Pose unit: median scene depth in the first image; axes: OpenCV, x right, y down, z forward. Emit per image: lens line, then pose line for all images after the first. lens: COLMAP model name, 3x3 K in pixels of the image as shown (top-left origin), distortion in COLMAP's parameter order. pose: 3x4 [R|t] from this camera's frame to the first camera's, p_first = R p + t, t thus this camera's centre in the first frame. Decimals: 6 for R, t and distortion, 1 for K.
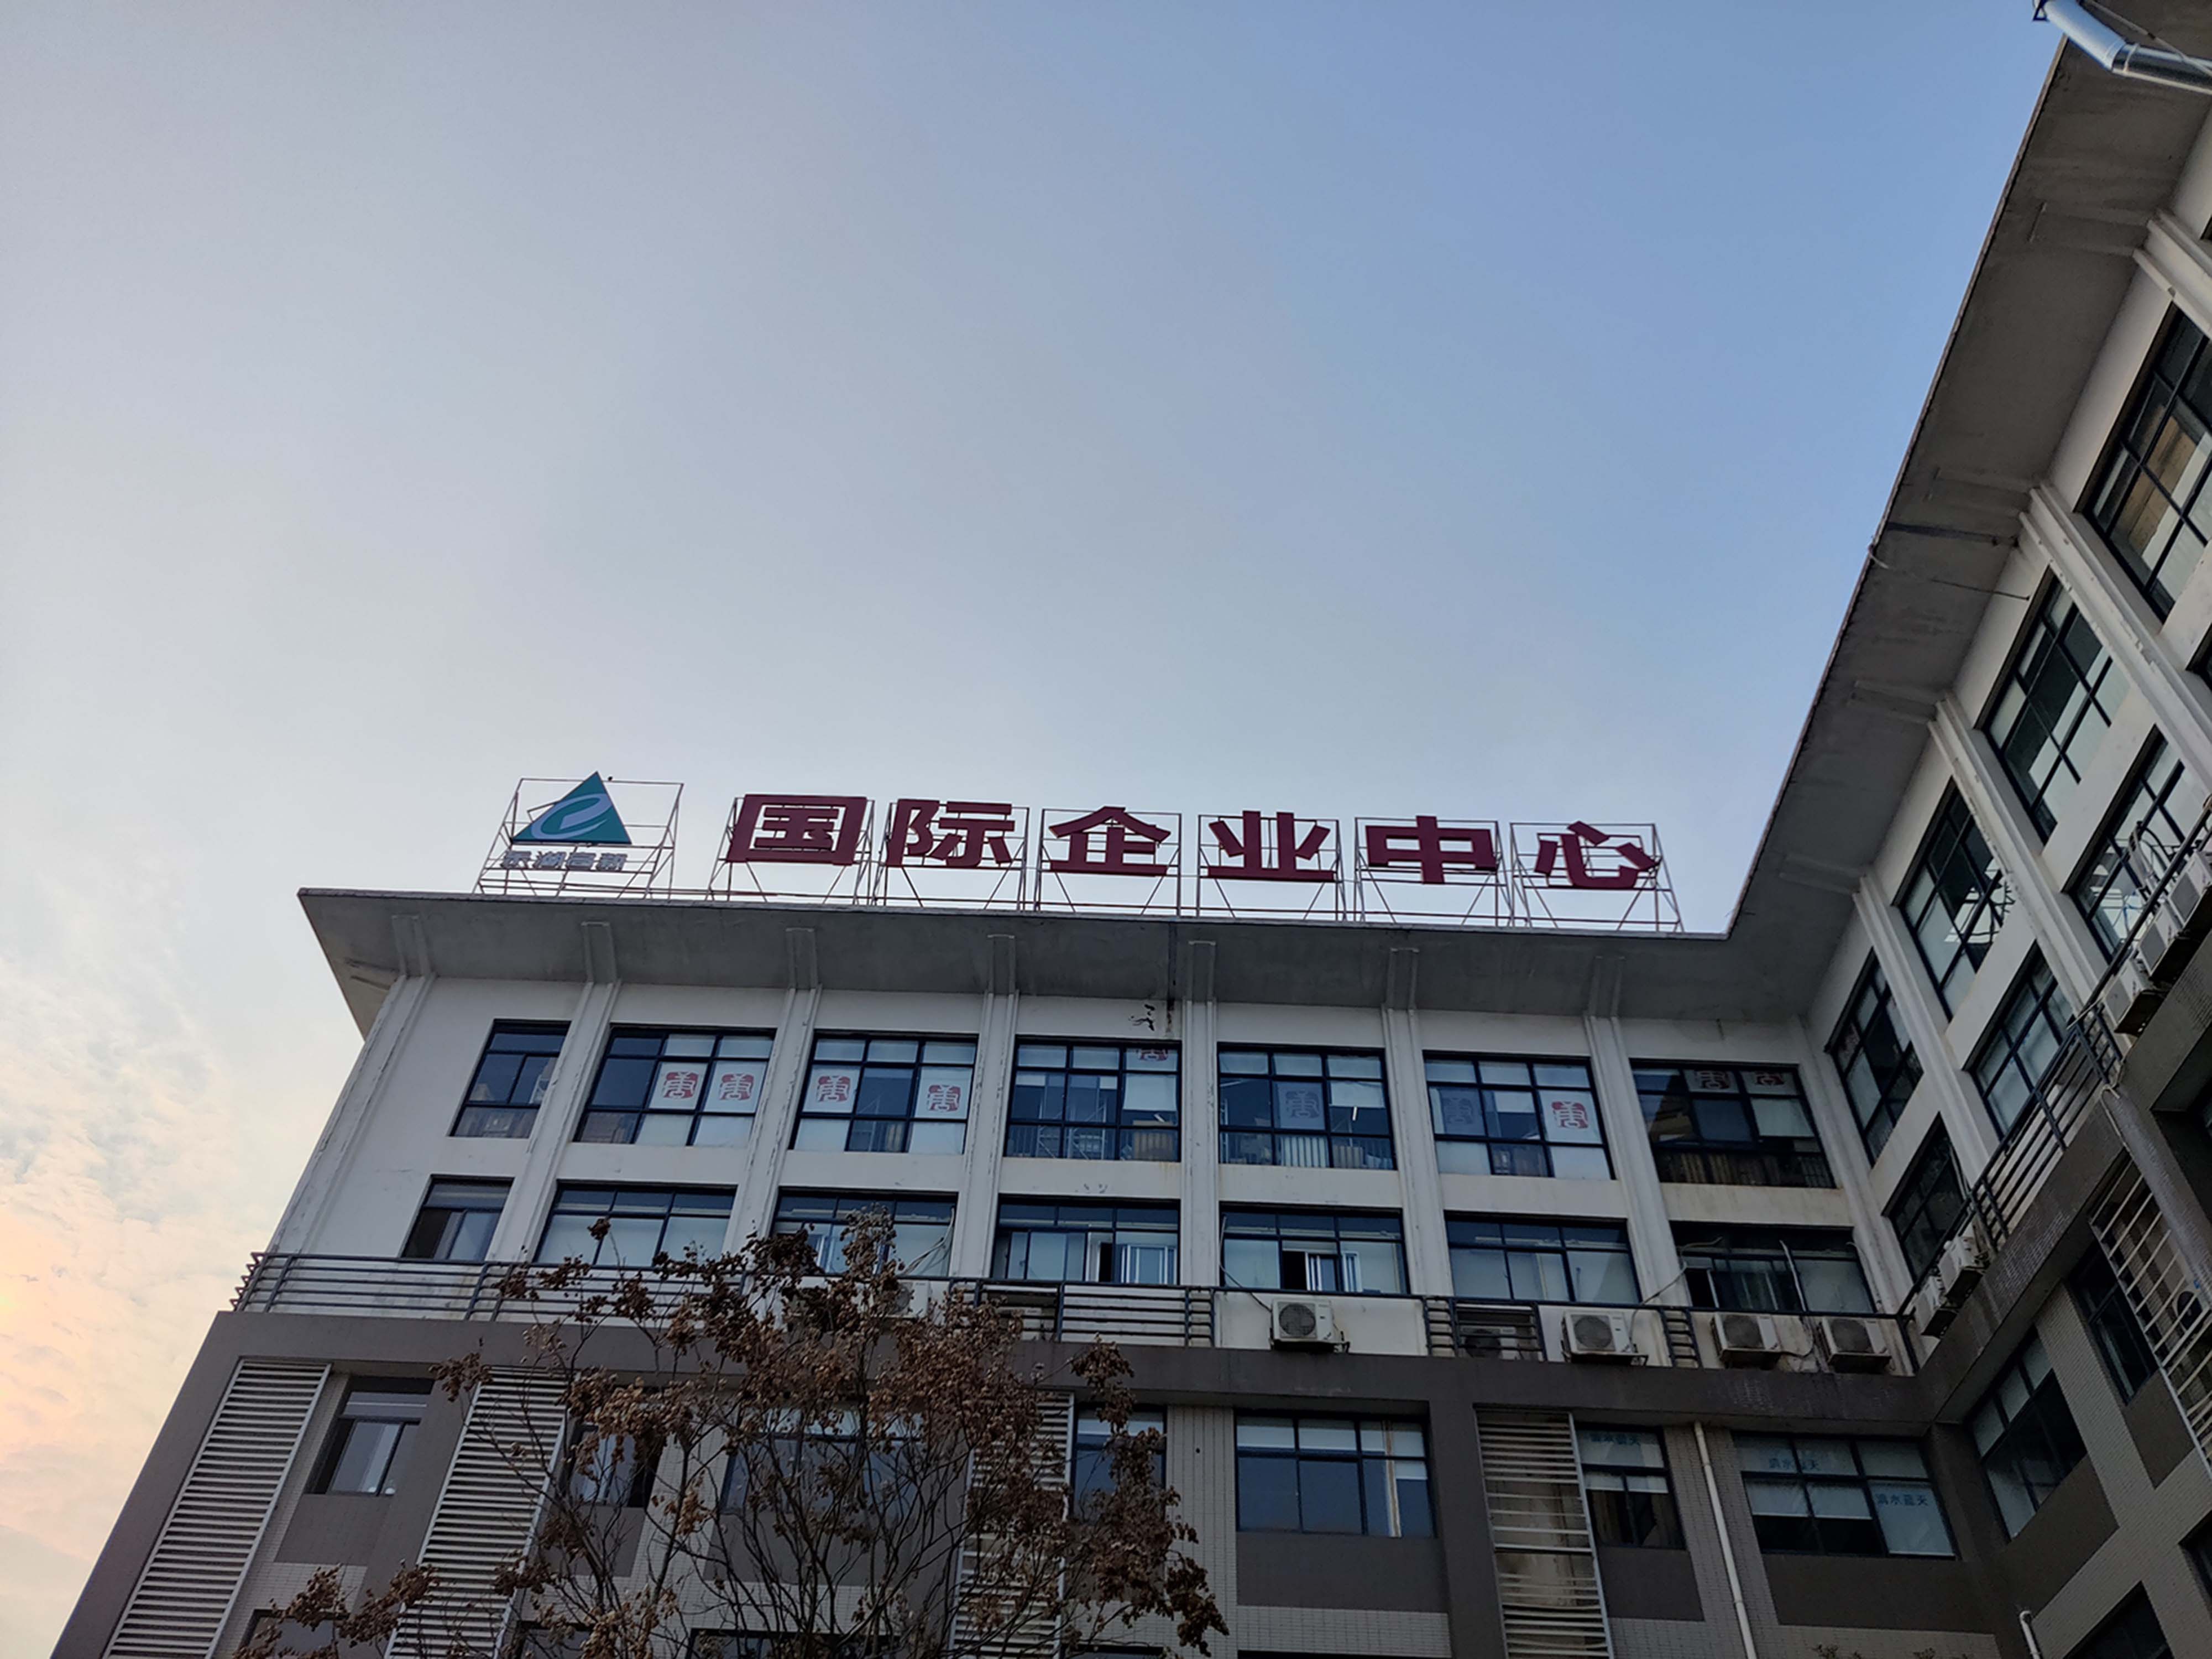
lens RADIAL K [[1678.1, 0, 1098.0], [0, 1678.1, 823.3], [0, 0, 1]] dist [0.061231, -0.112426]
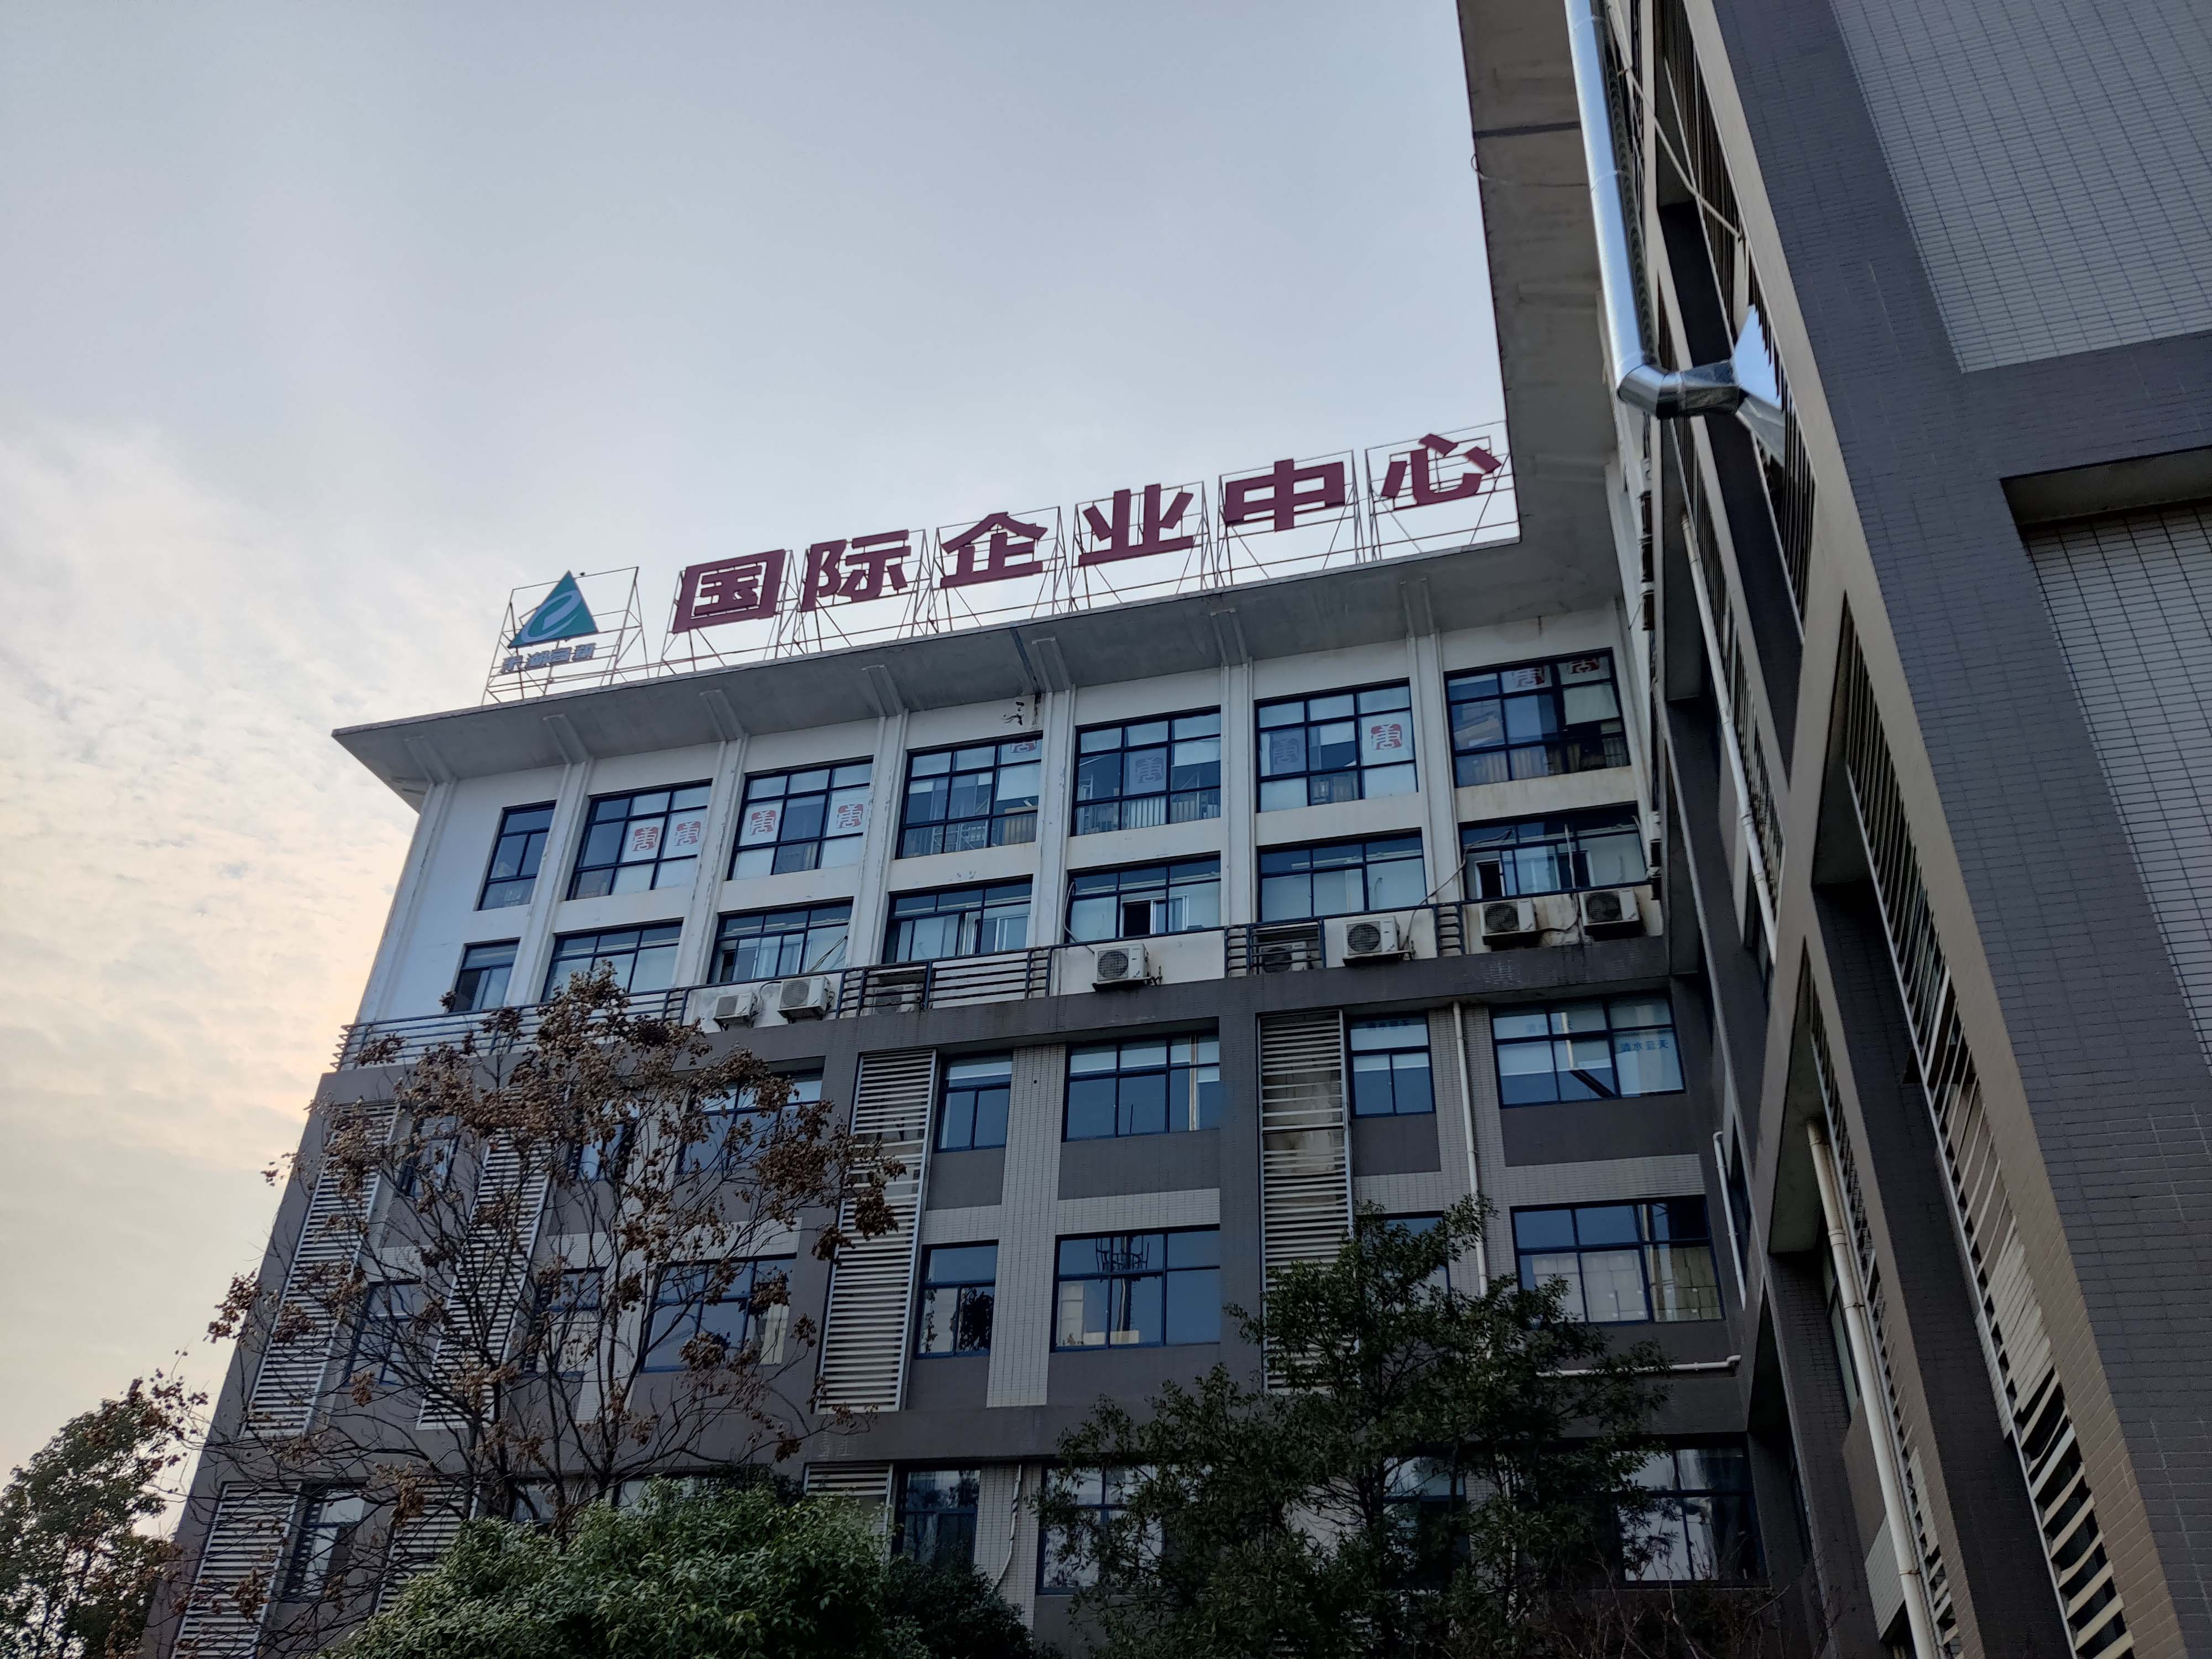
lens RADIAL K [[1677.9, 0, 1087.3], [0, 1677.9, 831.3], [0, 0, 1]] dist [0.061231, -0.112426]
pose [[0.958054, -0.159228, -0.238284, 0.343787], [0.211281, 0.954187, 0.211869, -0.036892], [0.193632, -0.253327, 0.947804, -0.066817]]
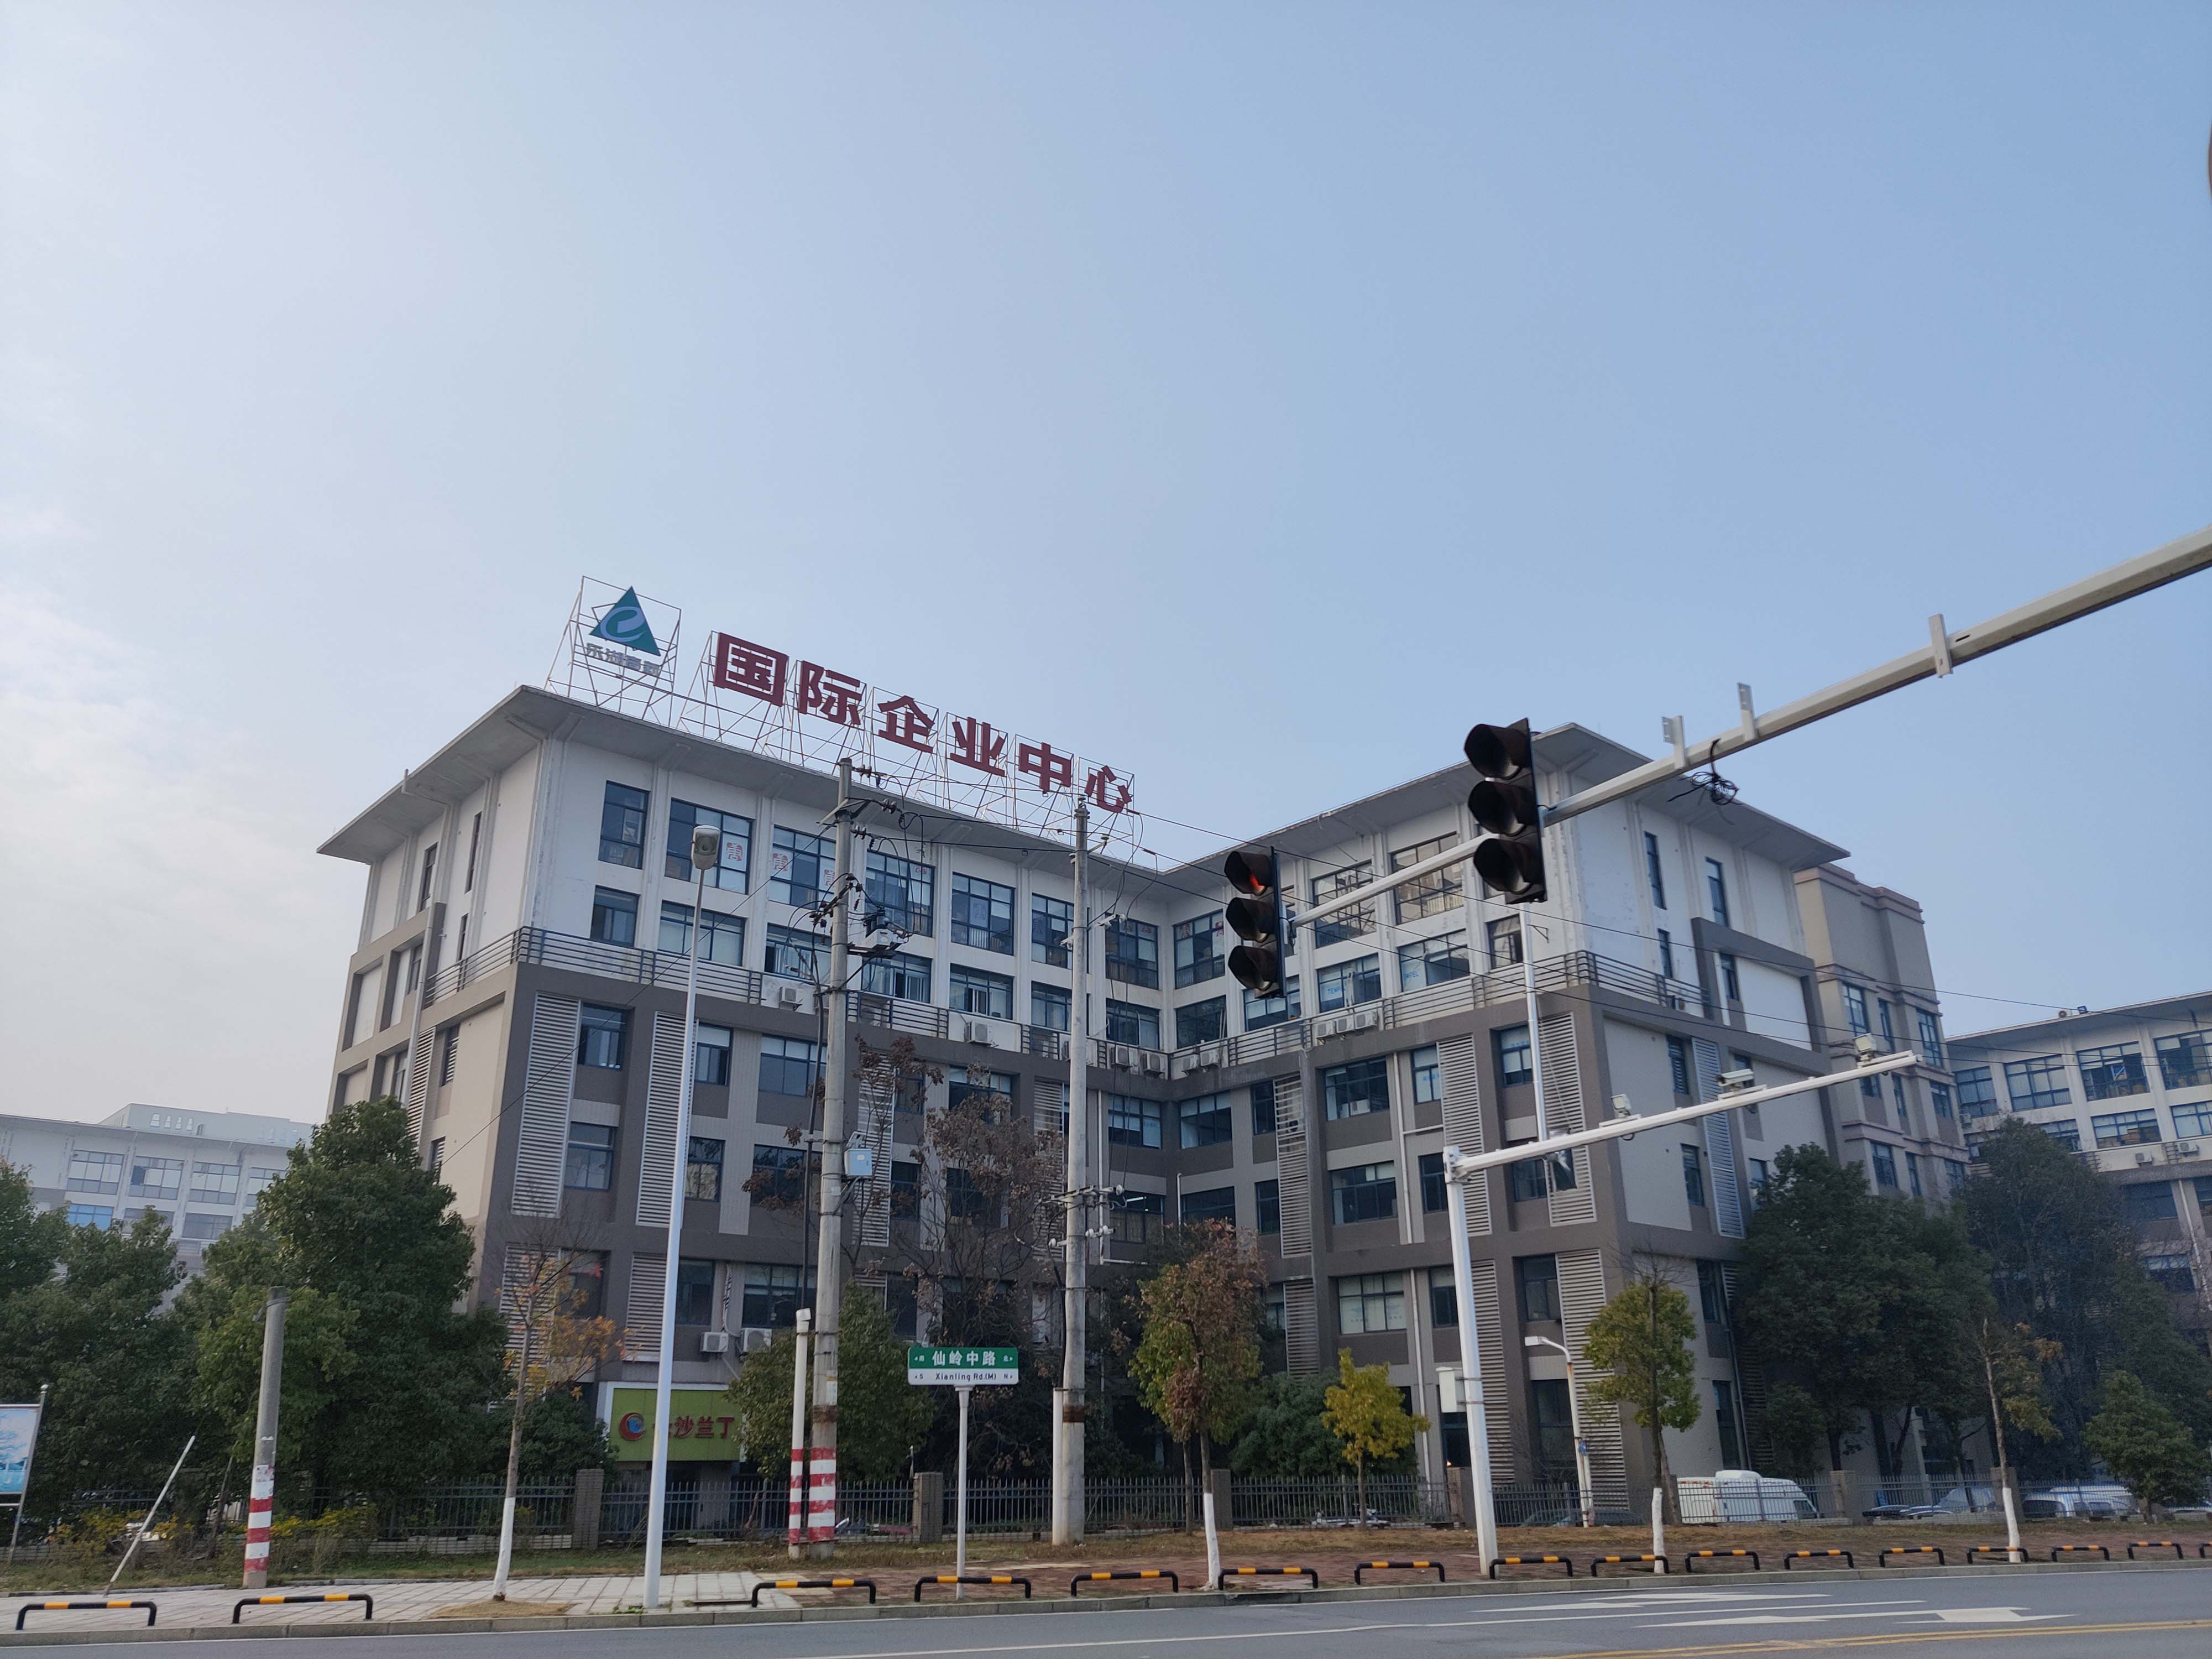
lens RADIAL K [[1678.1, 0, 1087.2], [0, 1678.1, 825.1], [0, 0, 1]] dist [0.061231, -0.112426]
pose [[0.754562, 0.187234, 0.628951, -1.107335], [-0.457826, 0.836847, 0.300138, -0.607257], [-0.470140, -0.514423, 0.717173, -0.490201]]
